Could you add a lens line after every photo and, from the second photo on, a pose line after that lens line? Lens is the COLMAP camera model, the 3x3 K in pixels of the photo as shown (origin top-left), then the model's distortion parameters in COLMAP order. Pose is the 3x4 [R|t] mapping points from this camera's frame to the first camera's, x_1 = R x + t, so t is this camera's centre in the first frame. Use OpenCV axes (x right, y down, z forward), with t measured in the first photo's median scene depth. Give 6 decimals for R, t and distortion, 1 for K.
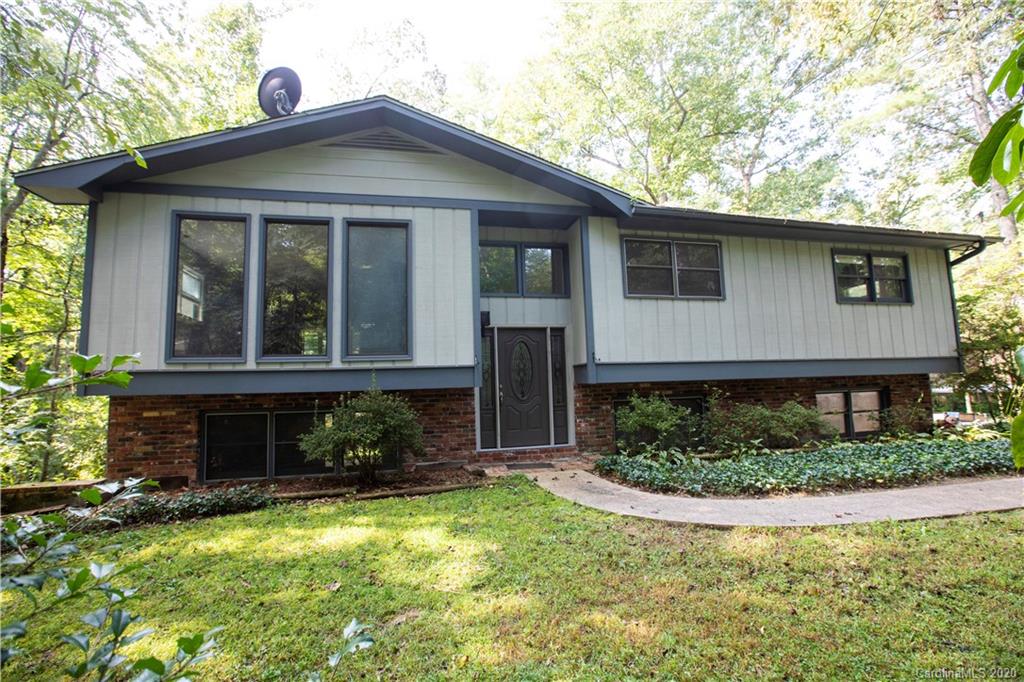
lens RADIAL K [[464.7, 0, 512.0], [0, 464.7, 341.0], [0, 0, 1]] dist [-0.053783, 0.018548]
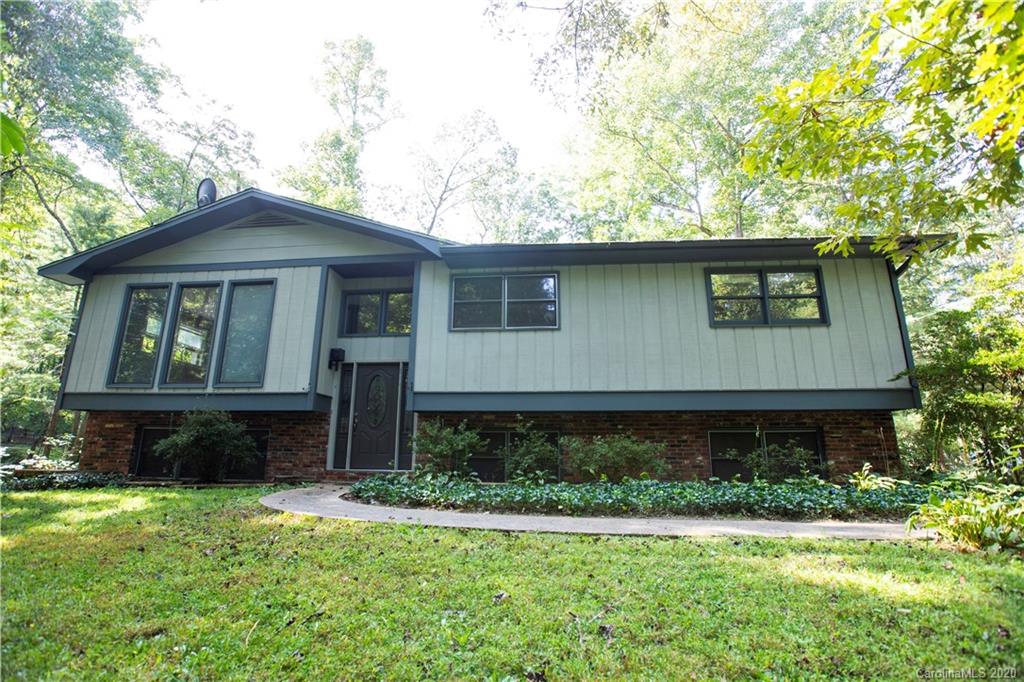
lens RADIAL K [[464.7, 0, 512.0], [0, 464.7, 341.0], [0, 0, 1]] dist [-0.053783, 0.018548]
pose [[0.947849, -0.041407, -0.316018, 0.716582], [-0.000907, 0.991170, -0.132591, 0.070955], [0.318718, 0.125963, 0.939443, 0.036344]]
